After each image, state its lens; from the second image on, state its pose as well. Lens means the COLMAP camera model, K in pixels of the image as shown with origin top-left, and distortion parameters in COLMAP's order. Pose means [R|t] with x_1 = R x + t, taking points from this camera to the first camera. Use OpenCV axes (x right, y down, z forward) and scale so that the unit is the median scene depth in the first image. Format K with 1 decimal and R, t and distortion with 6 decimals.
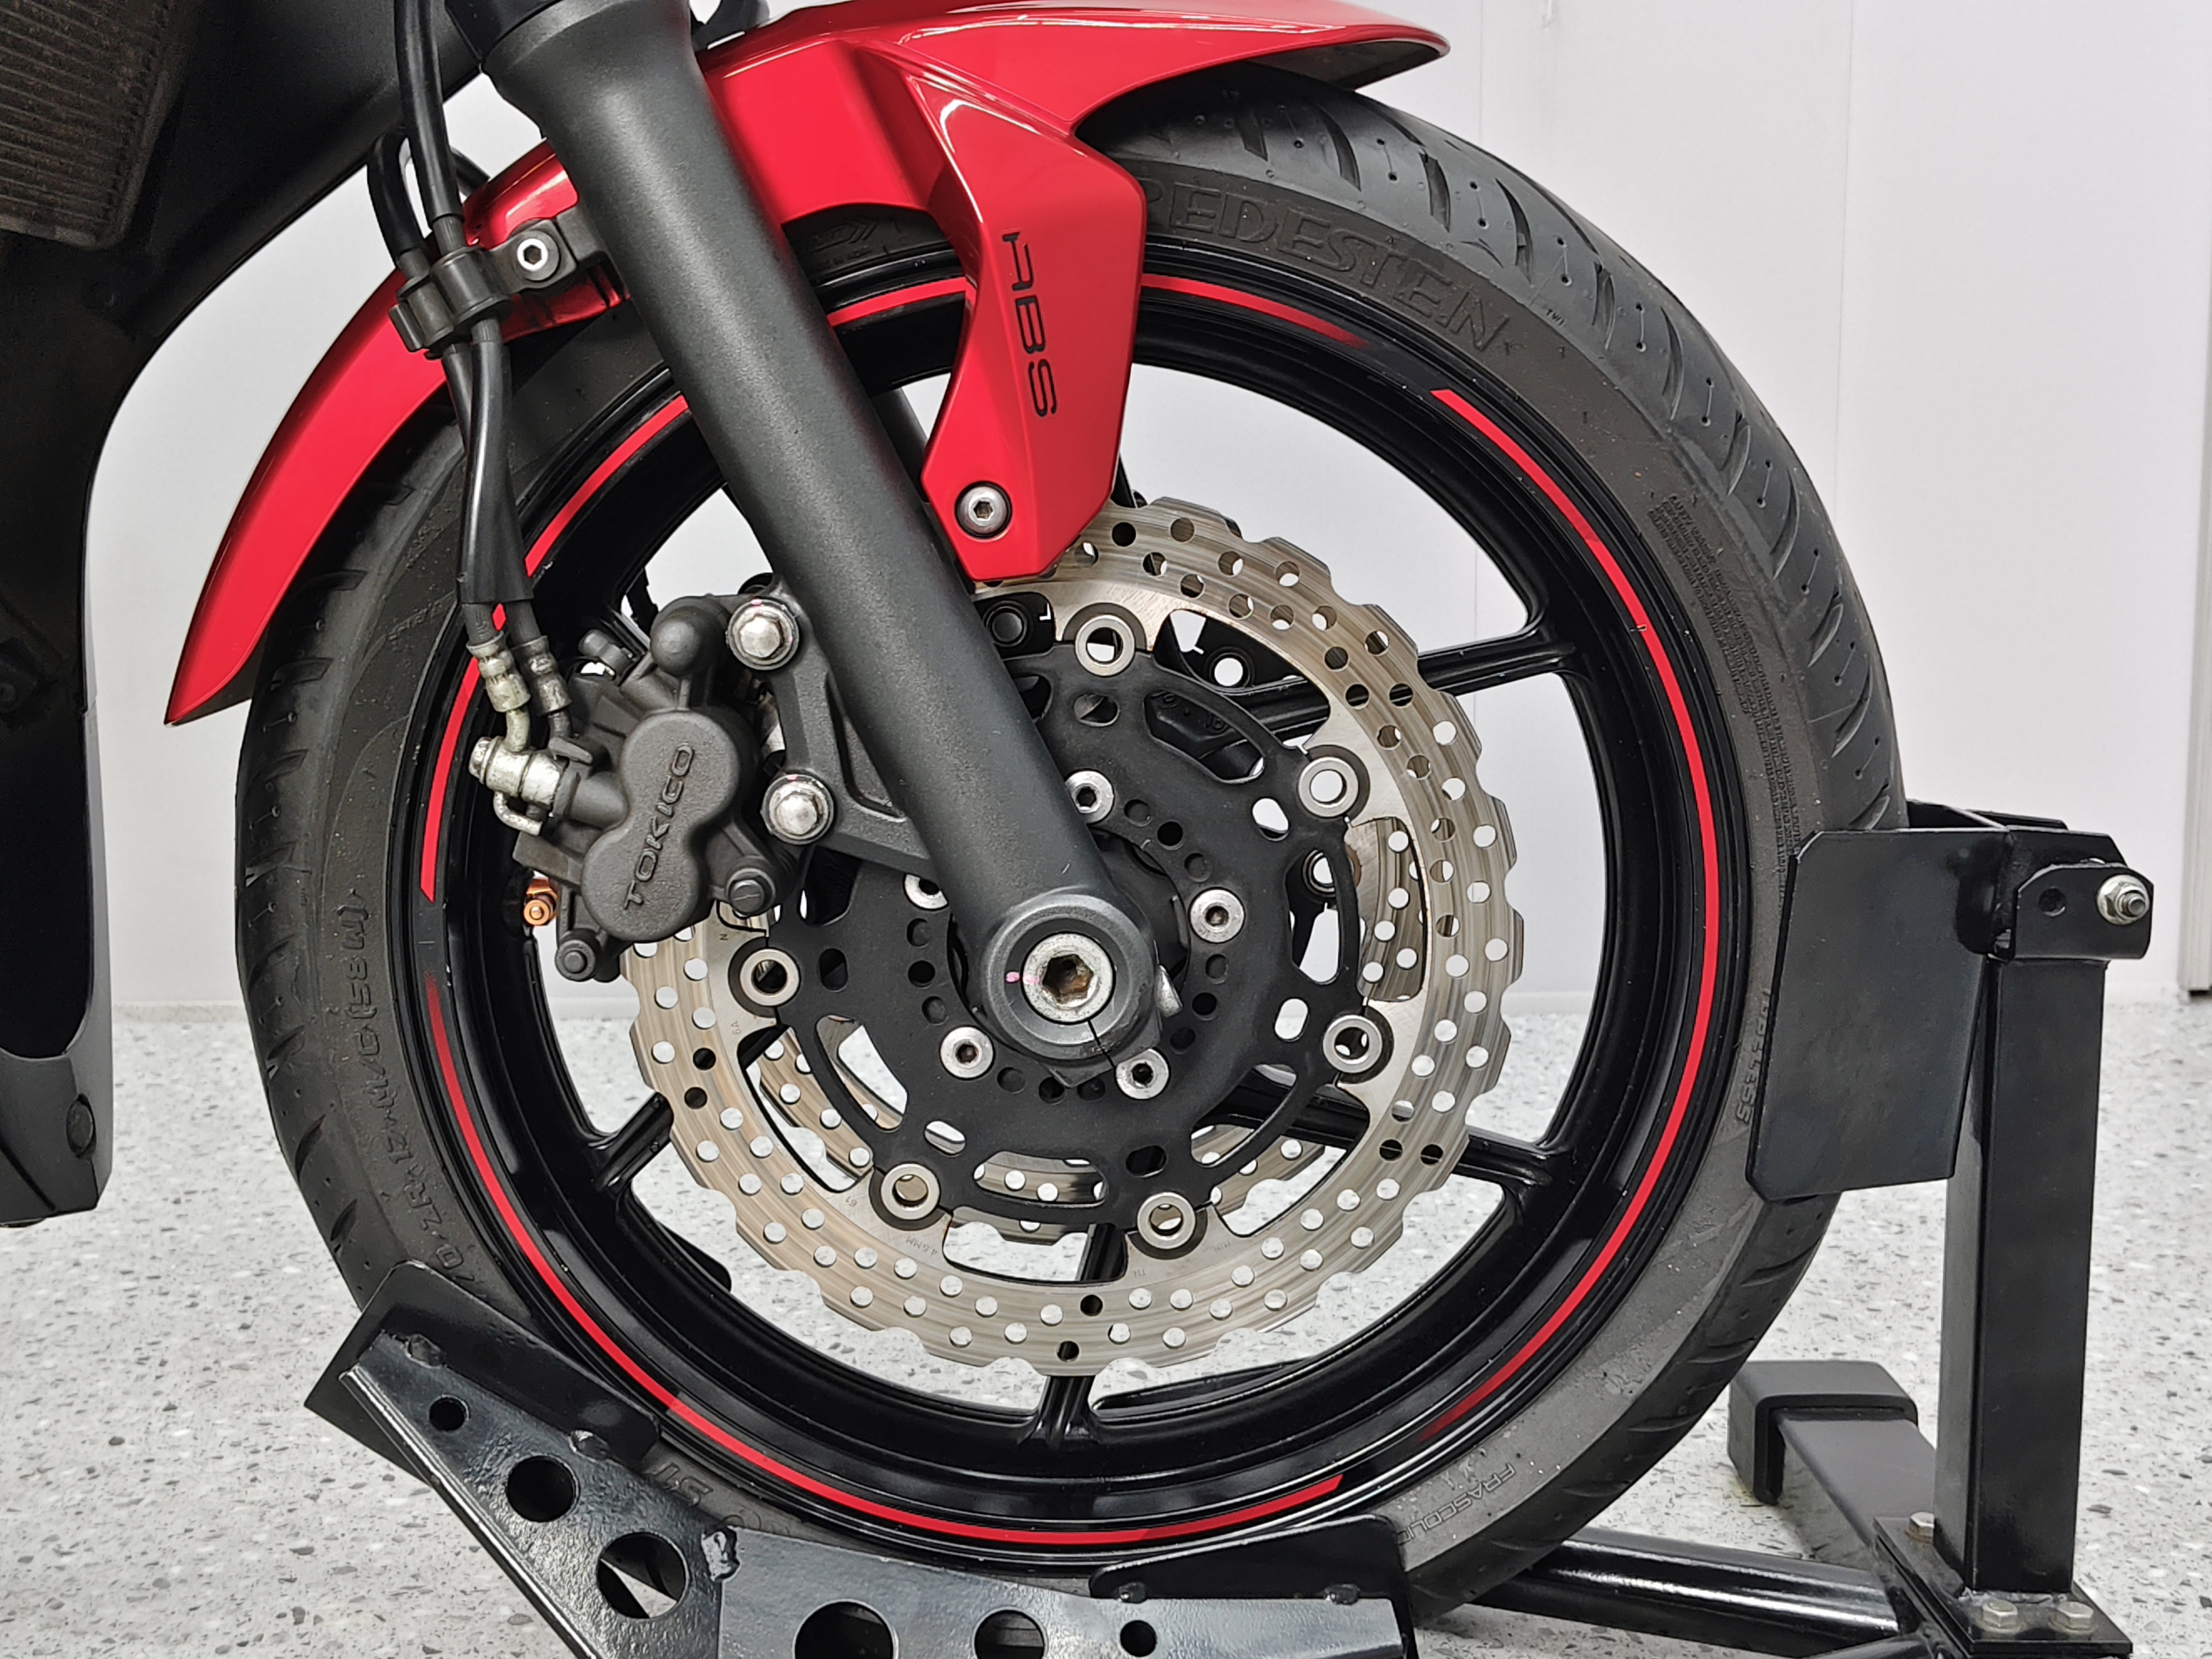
lens RADIAL K [[2289.9, 0, 1097.8], [0, 2289.9, 828.0], [0, 0, 1]] dist [0.044329, 0.000000]
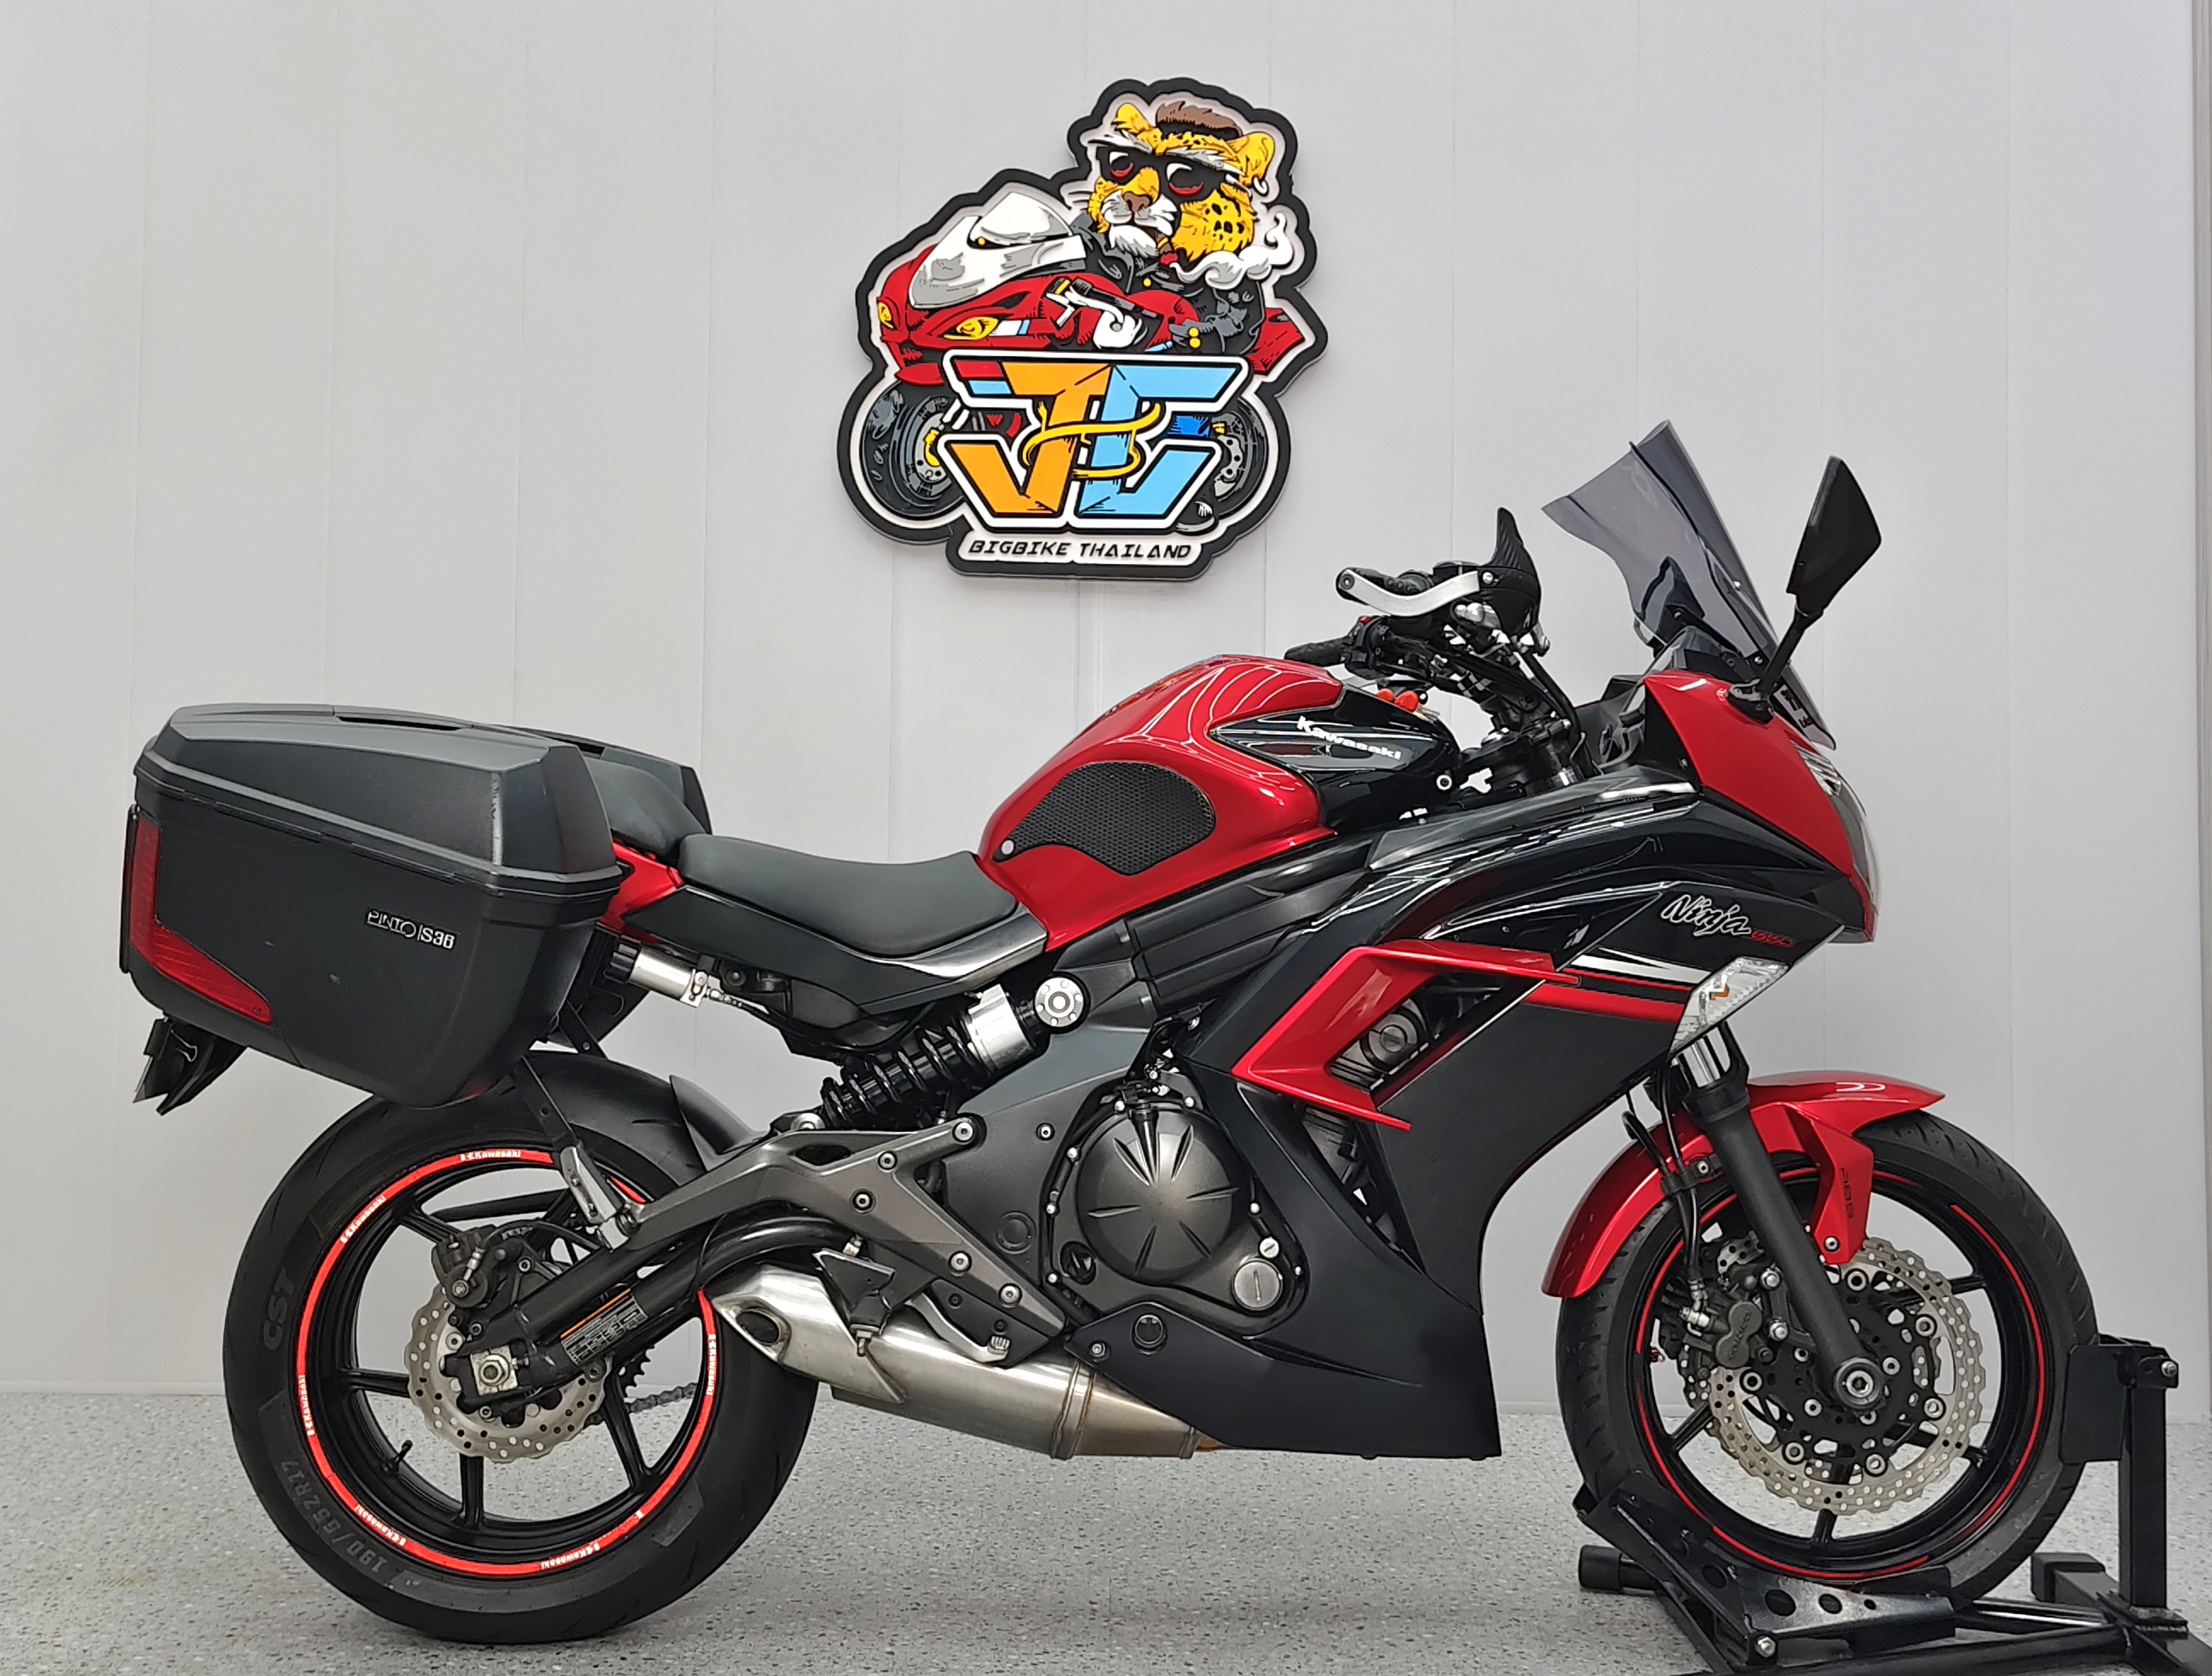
lens RADIAL K [[2400.8, 0, 1155.3], [0, 2400.8, 819.1], [0, 0, 1]] dist [0.065762, 0.000000]
pose [[0.999517, 0.025560, 0.017694, -1.040784], [-0.022040, 0.984050, -0.176524, -0.093041], [-0.021924, 0.176049, 0.984137, -2.423978]]
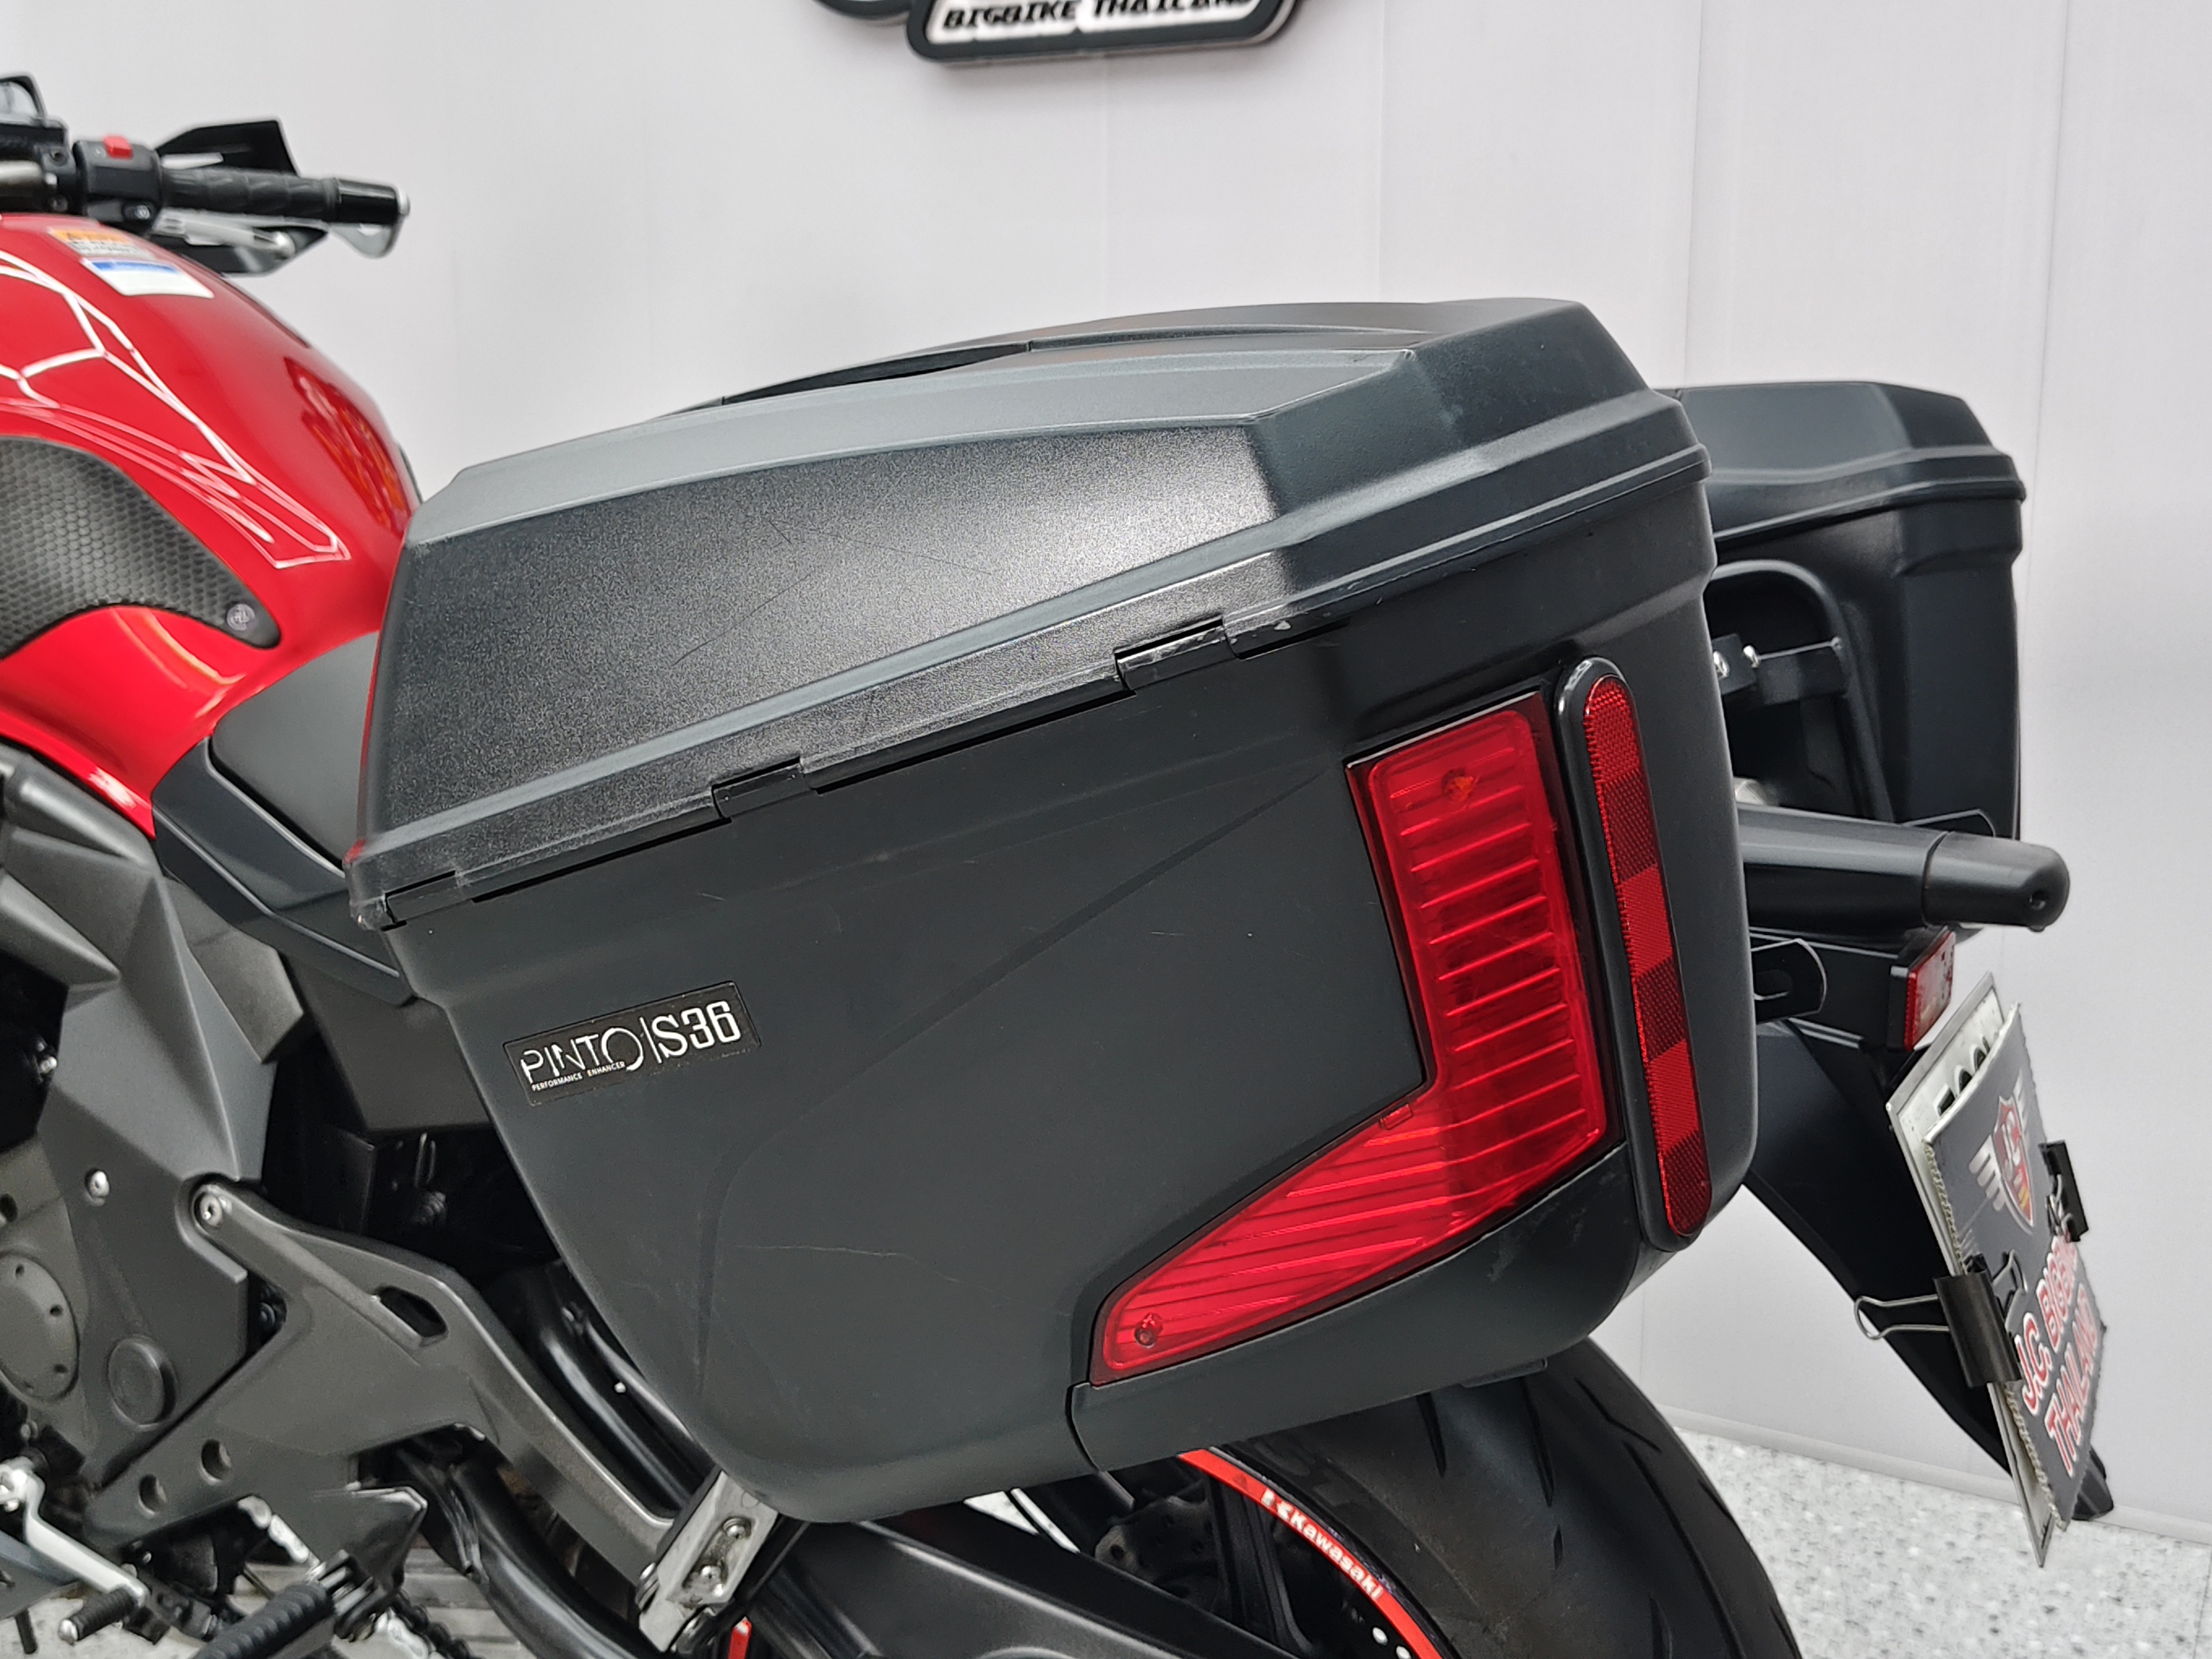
lens RADIAL K [[2289.8, 0, 1098.4], [0, 2289.8, 810.7], [0, 0, 1]] dist [0.044329, 0.000000]
pose [[0.870991, 0.095430, -0.481943, 0.387175], [-0.079012, 0.995393, 0.054304, -0.642221], [0.484905, -0.009219, 0.874518, -0.248207]]
